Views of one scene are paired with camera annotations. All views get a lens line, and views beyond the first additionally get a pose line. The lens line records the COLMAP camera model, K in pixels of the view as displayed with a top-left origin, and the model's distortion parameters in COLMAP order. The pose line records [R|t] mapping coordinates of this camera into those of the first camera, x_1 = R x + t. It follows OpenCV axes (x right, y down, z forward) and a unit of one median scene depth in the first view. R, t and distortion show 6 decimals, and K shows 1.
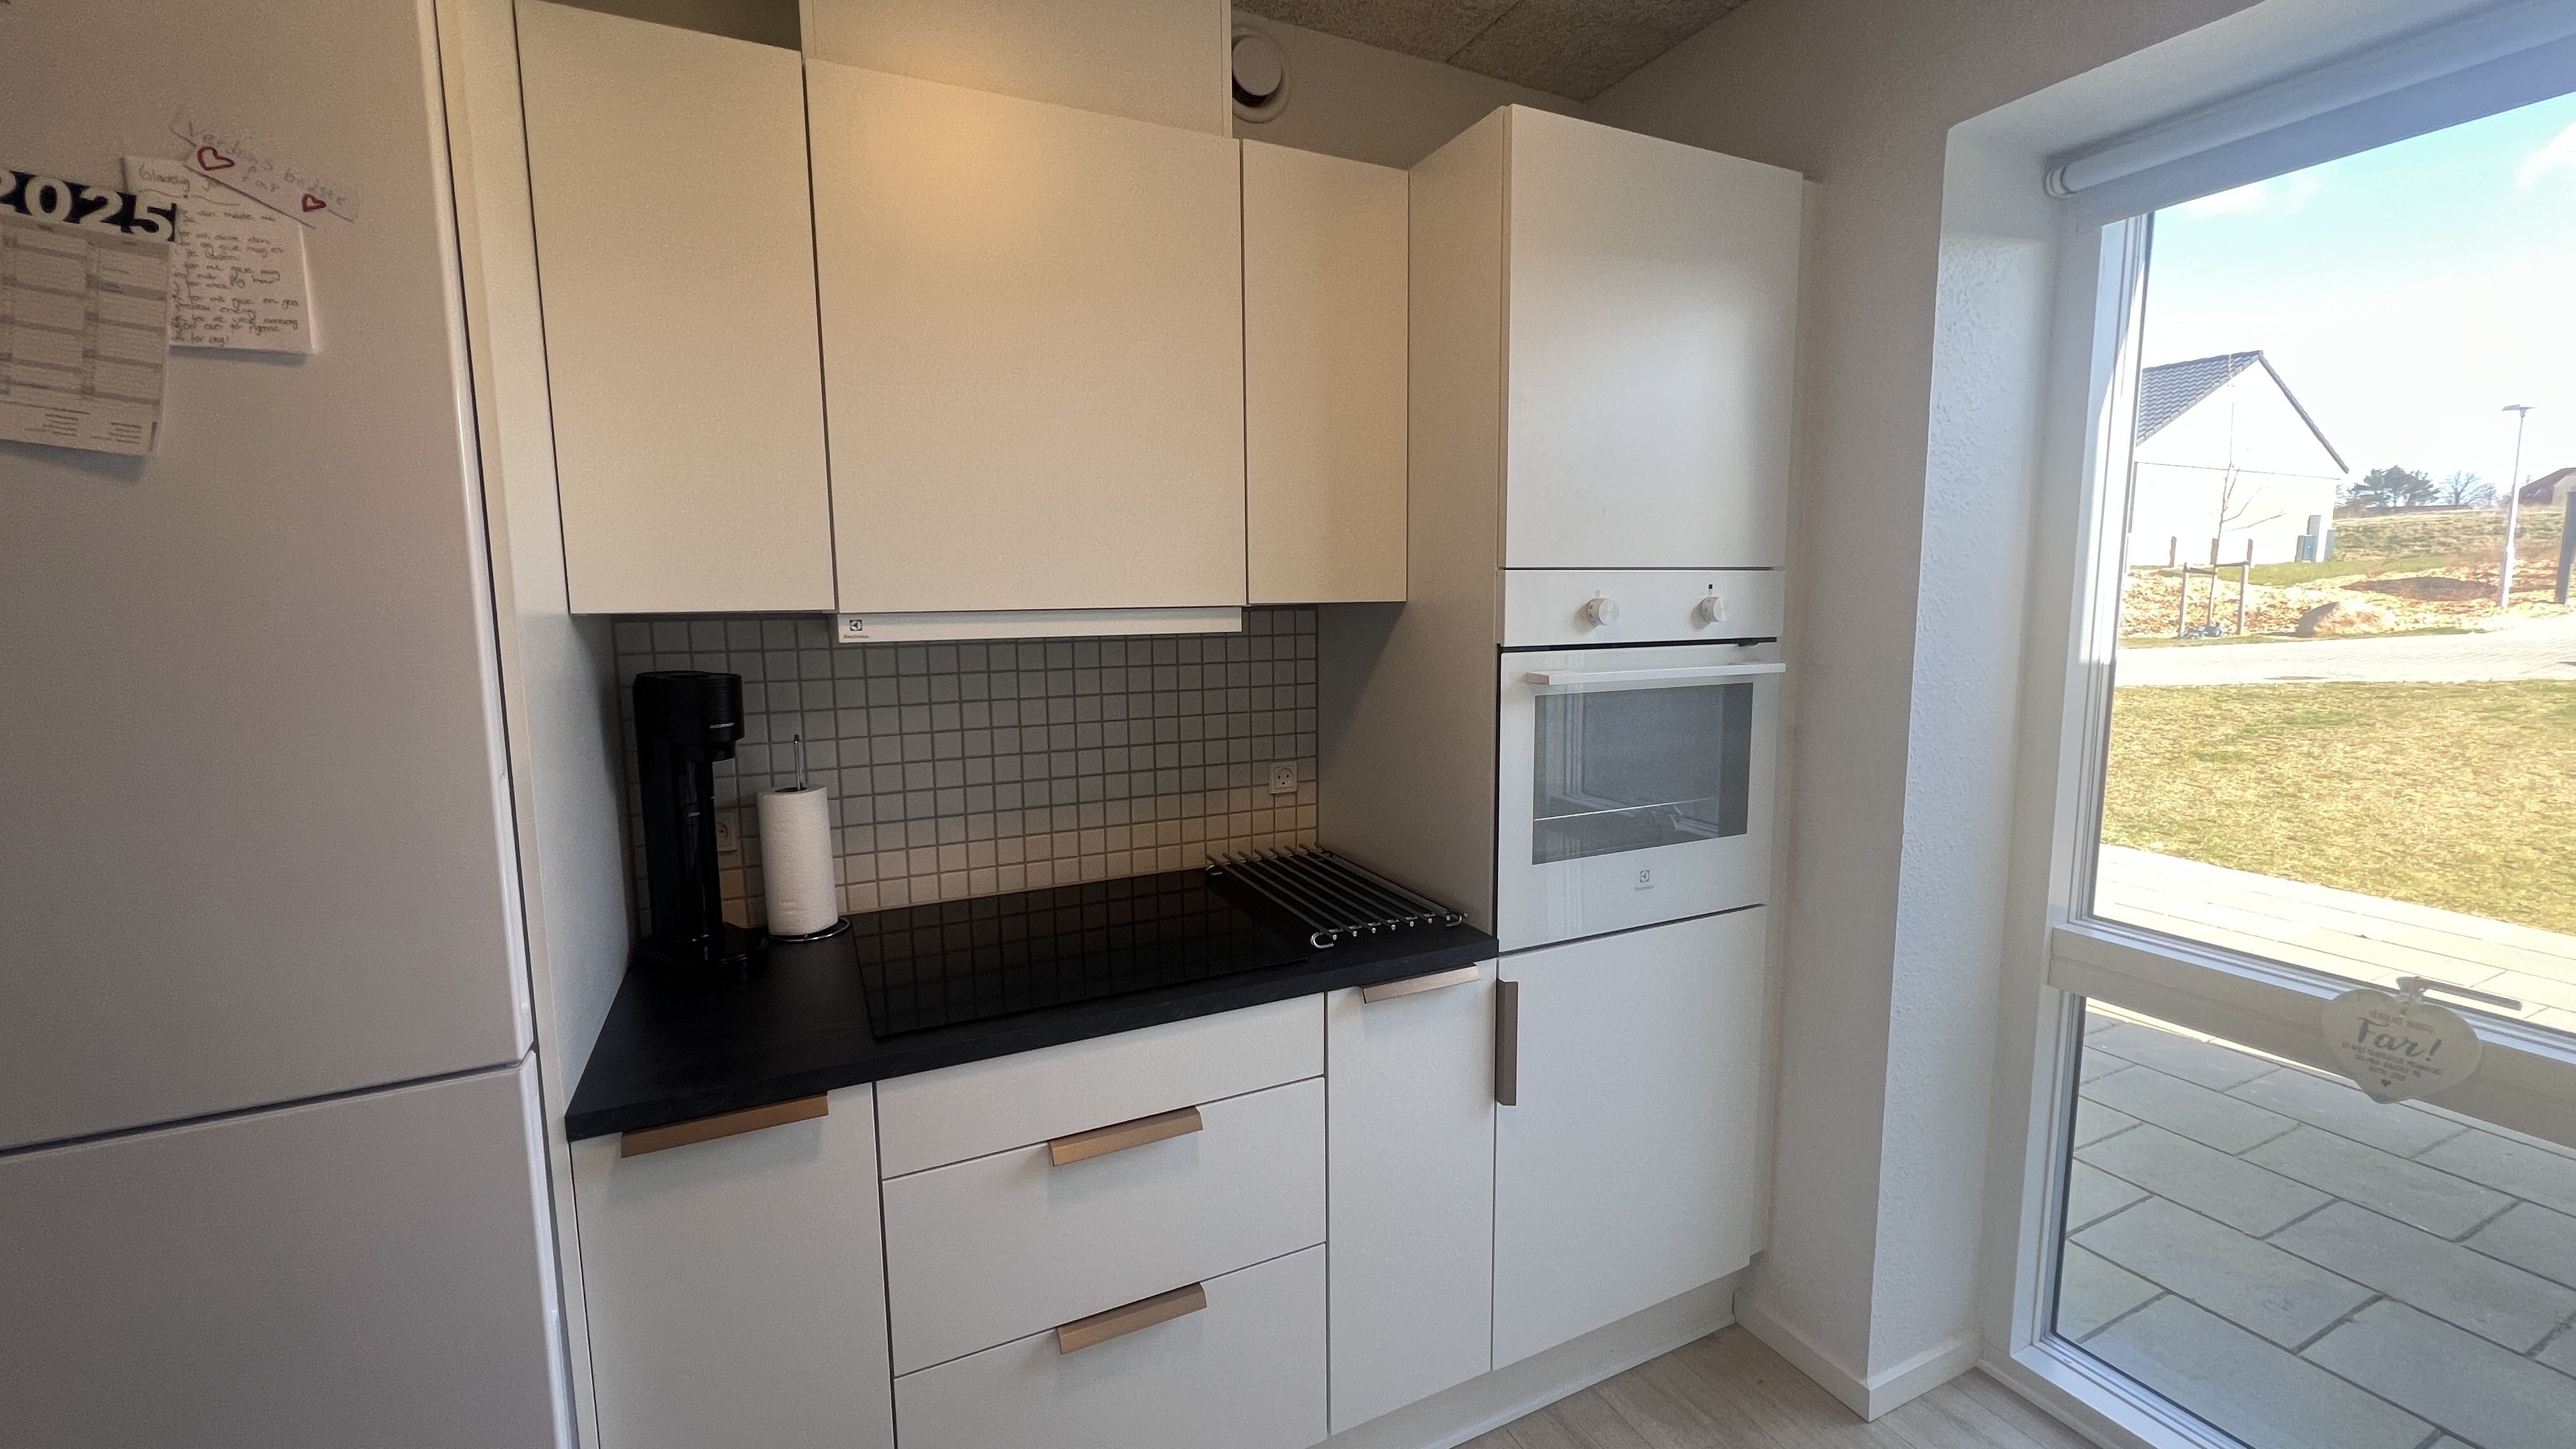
lens RADIAL K [[1028.1, 0, 1283.0], [0, 1028.1, 716.8], [0, 0, 1]] dist [-0.002726, -0.000022]
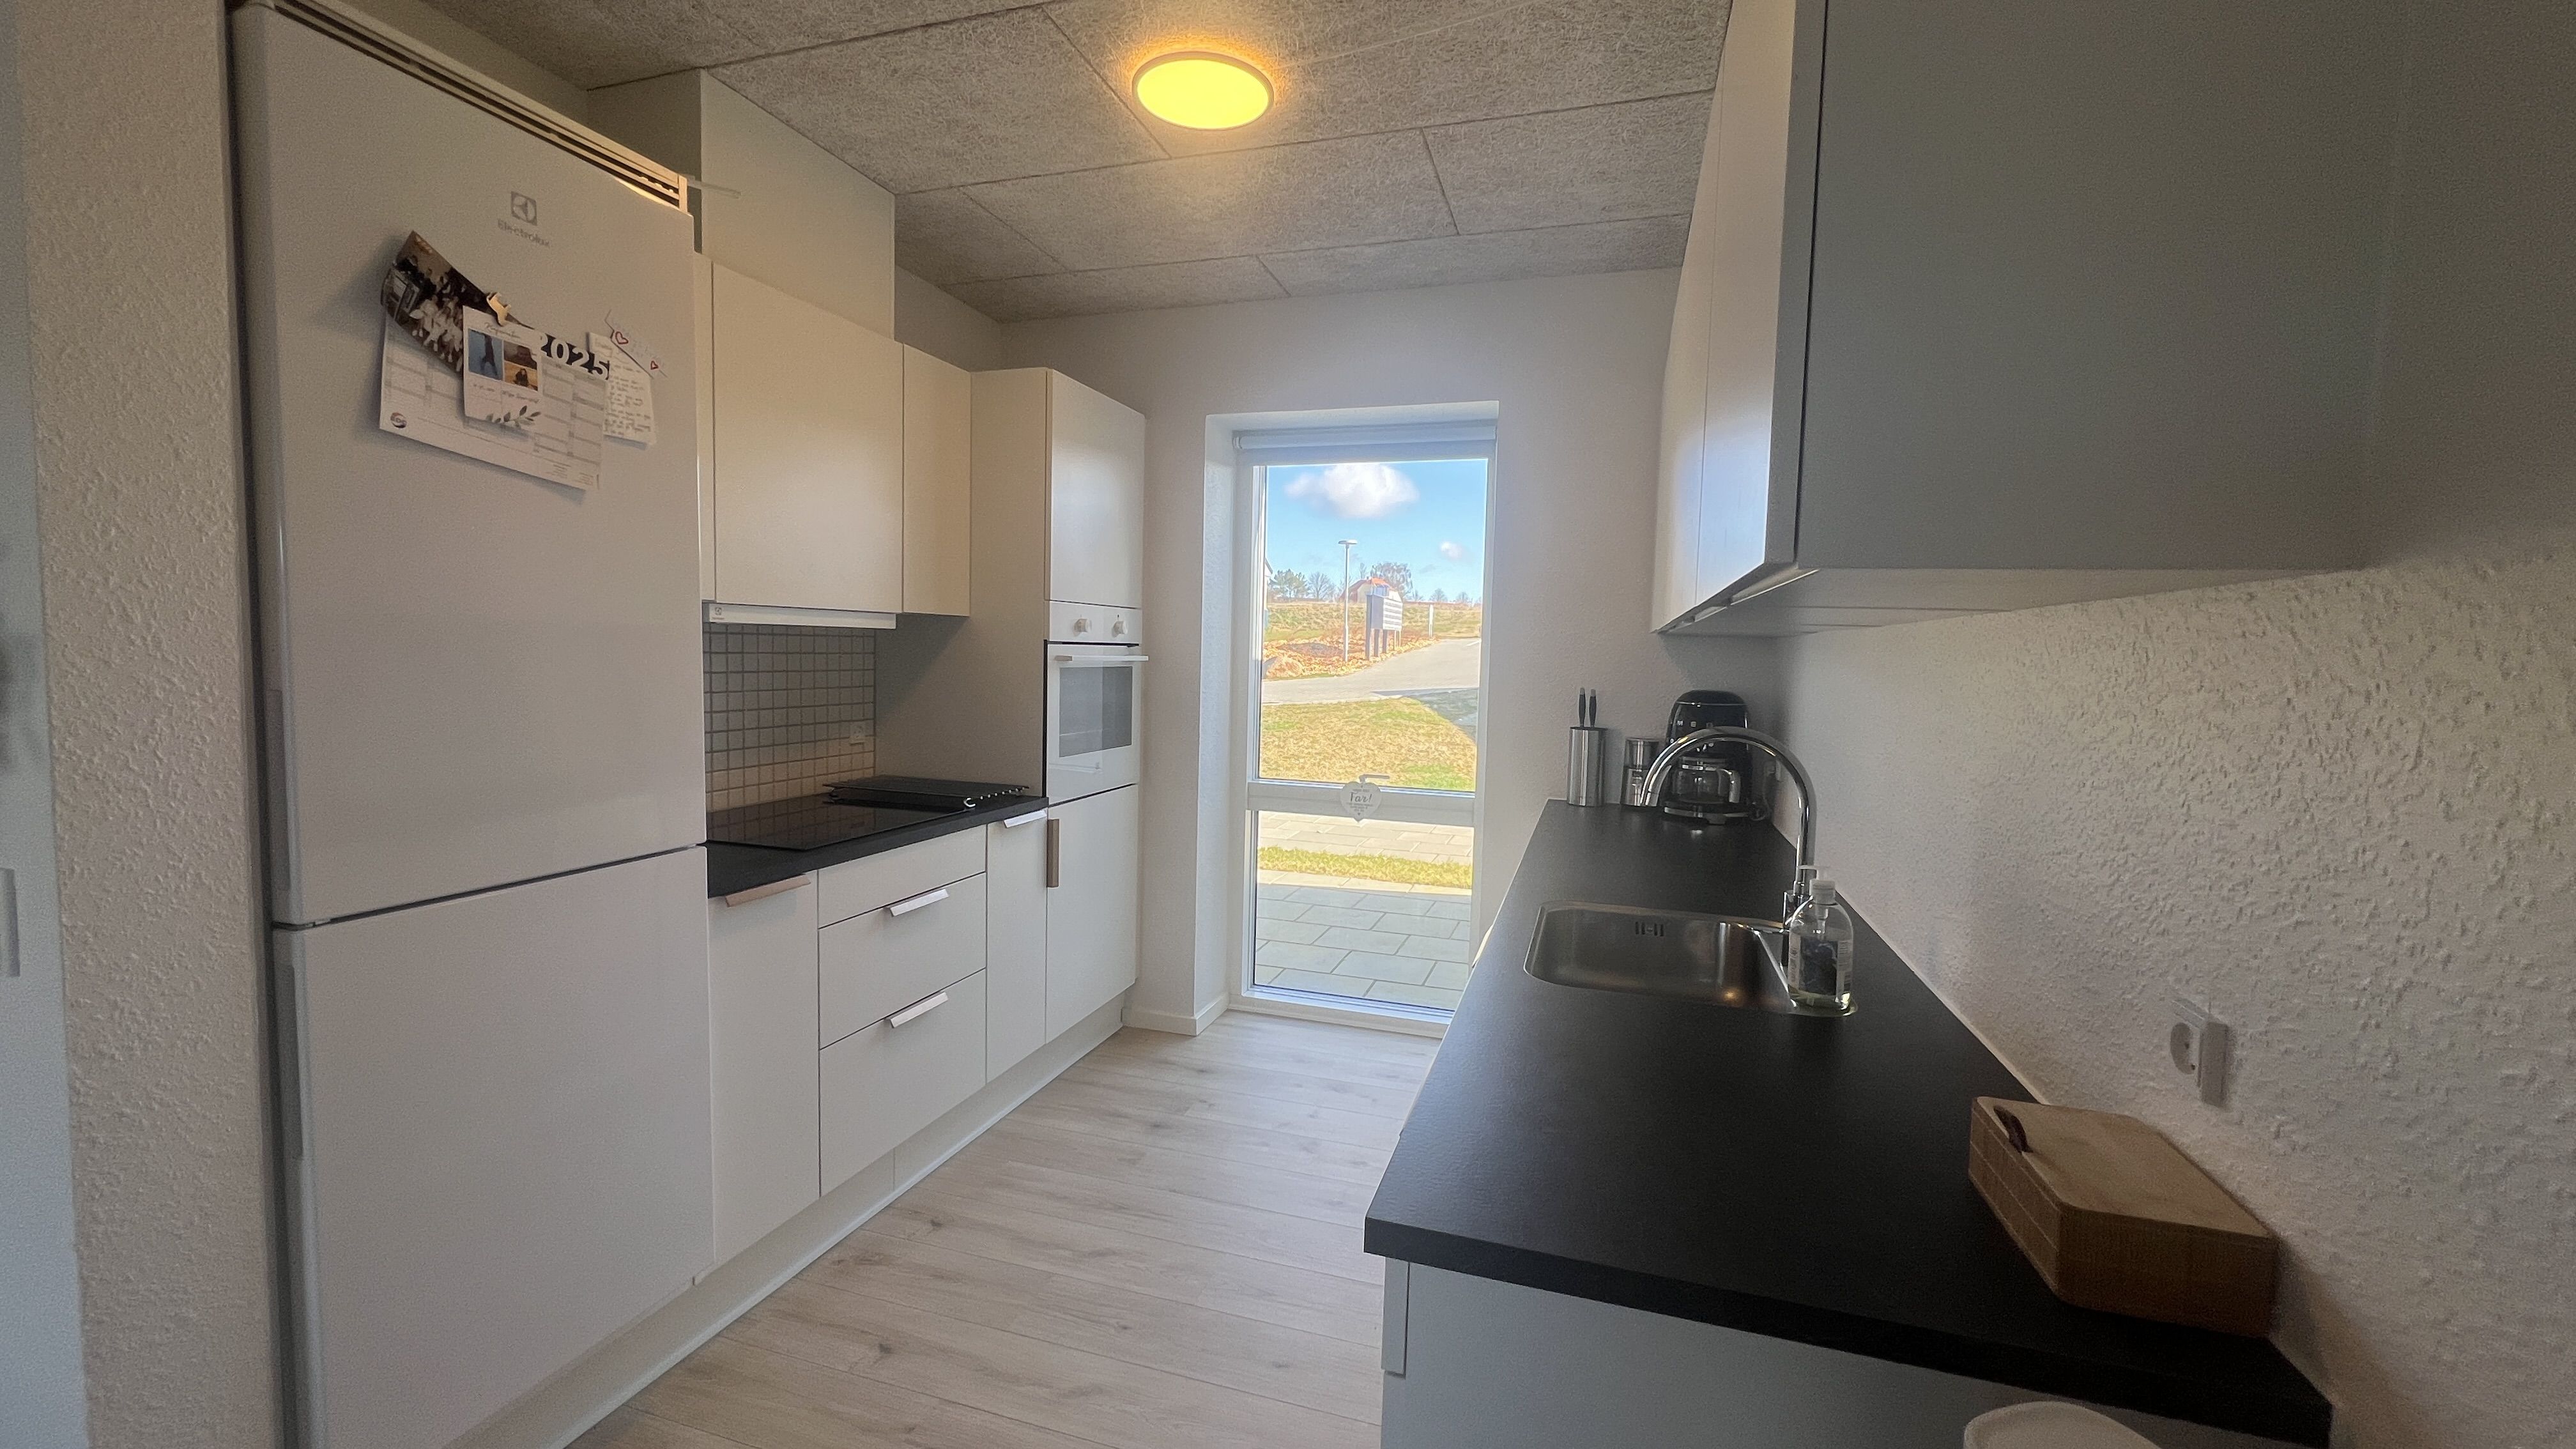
lens RADIAL K [[1028.1, 0, 1288.7], [0, 1028.1, 721.5], [0, 0, 1]] dist [-0.002726, -0.000022]
pose [[0.682782, -0.025926, 0.730162, -0.818881], [0.057113, 0.998206, -0.017964, 0.131712], [-0.728386, 0.053967, 0.683038, -0.579105]]
